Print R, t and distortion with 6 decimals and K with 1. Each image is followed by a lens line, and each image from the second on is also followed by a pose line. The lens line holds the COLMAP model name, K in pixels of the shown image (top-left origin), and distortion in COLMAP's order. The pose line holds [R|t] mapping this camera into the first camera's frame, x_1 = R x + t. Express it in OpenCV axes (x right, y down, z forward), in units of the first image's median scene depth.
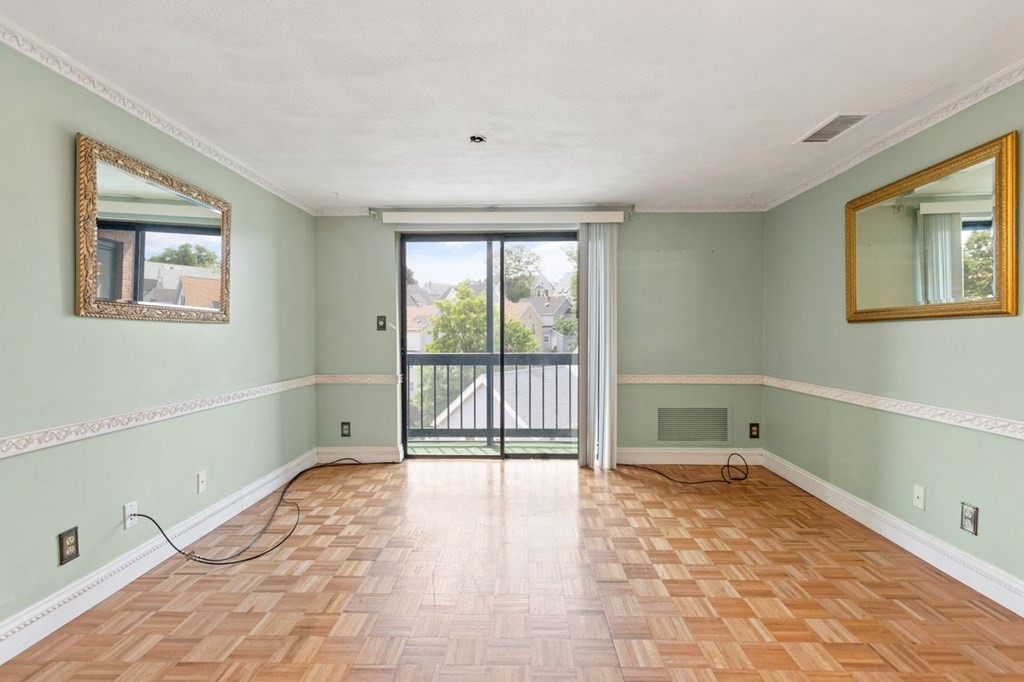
lens RADIAL K [[494.2, 0, 510.6], [0, 494.2, 342.9], [0, 0, 1]] dist [0.005956, -0.001593]
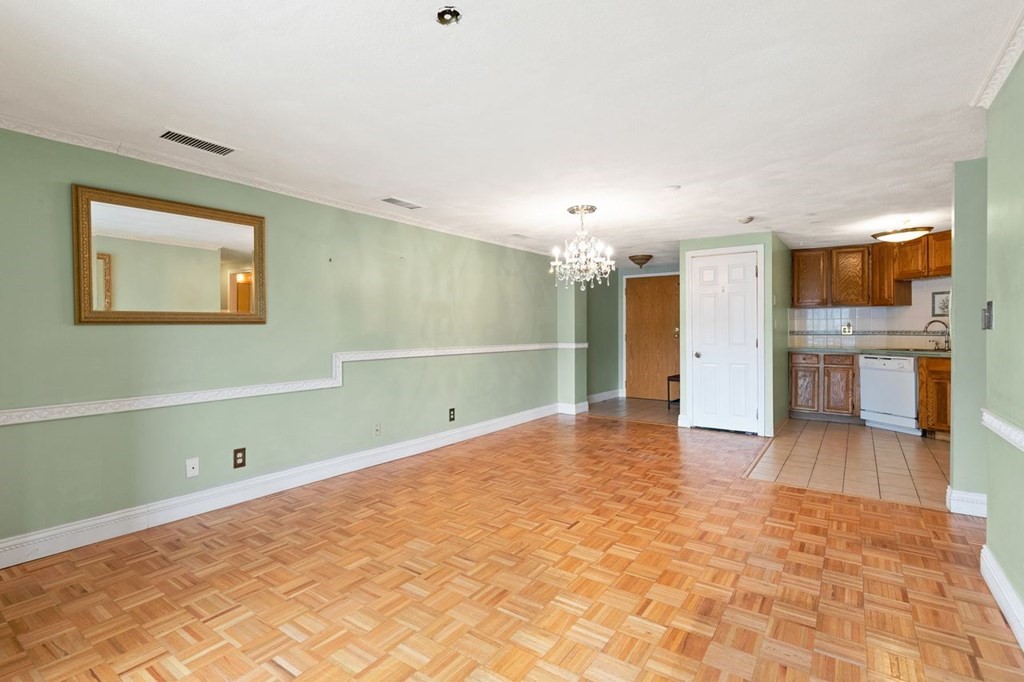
lens RADIAL K [[494.2, 0, 484.6], [0, 494.2, 330.3], [0, 0, 1]] dist [0.005956, -0.001593]
pose [[-0.820216, 0.005791, 0.572024, -0.285418], [0.015597, 0.999803, 0.012244, -0.020671], [-0.571841, 0.018965, -0.820146, 0.943530]]
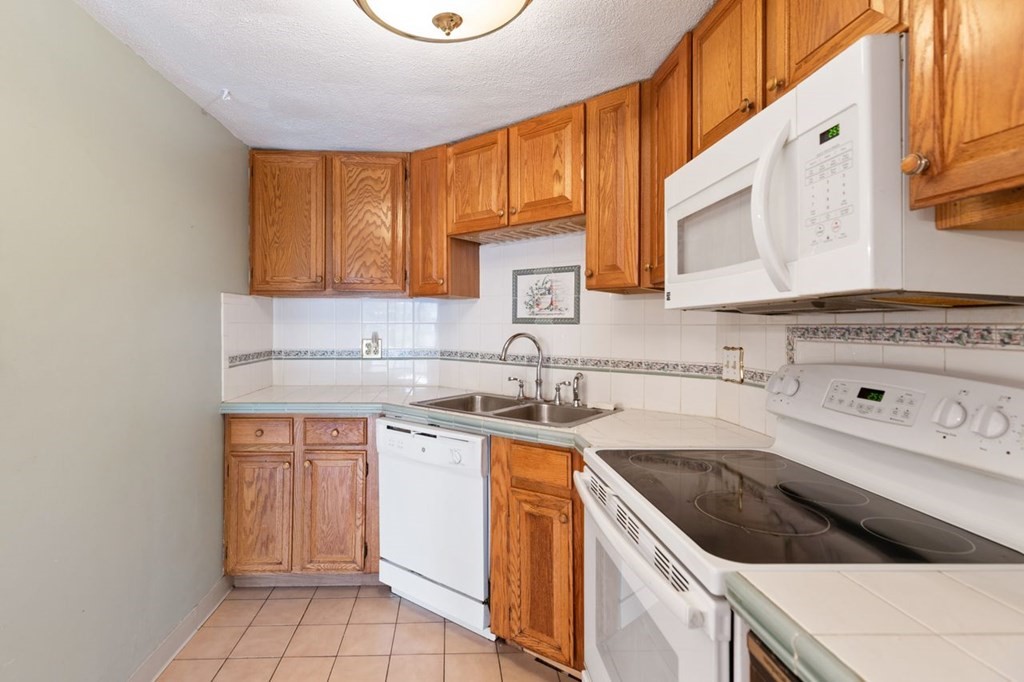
lens RADIAL K [[494.2, 0, 476.1], [0, 494.2, 324.2], [0, 0, 1]] dist [0.005956, -0.001593]
pose [[-0.996090, 0.001097, -0.088343, -0.410542], [-0.000639, 0.999807, 0.019614, -0.032909], [0.088347, 0.019593, -0.995897, -0.232793]]
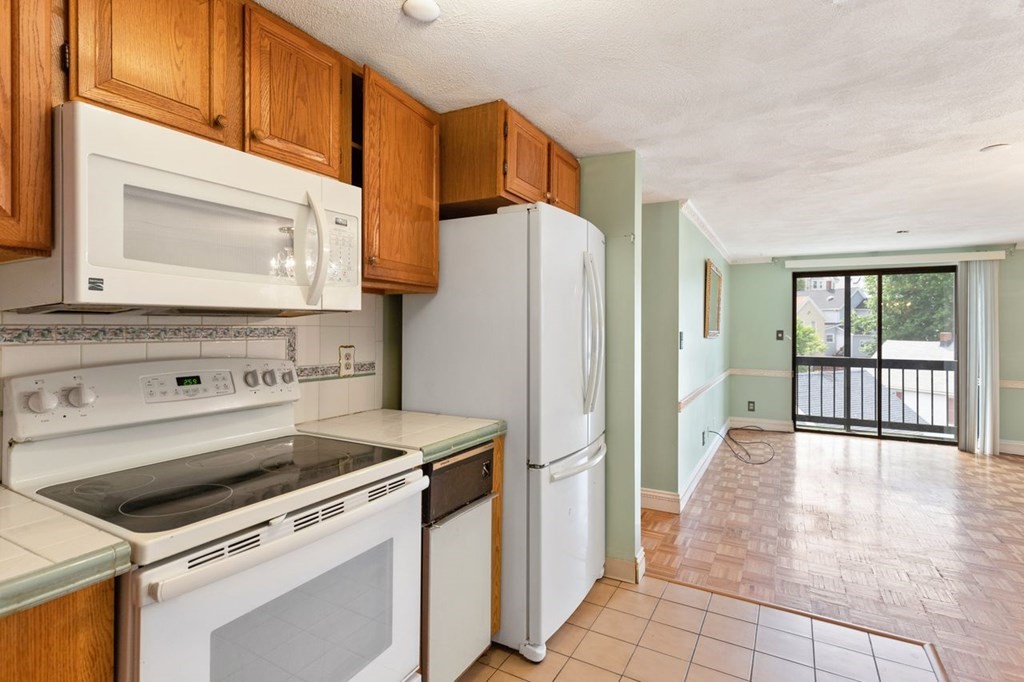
lens RADIAL K [[494.2, 0, 512.4], [0, 494.2, 324.4], [0, 0, 1]] dist [0.005956, -0.001593]
pose [[0.886348, 0.007016, -0.462967, -0.291408], [-0.019345, 0.999573, -0.021887, -0.025490], [0.462616, 0.028356, 0.886105, -0.679634]]
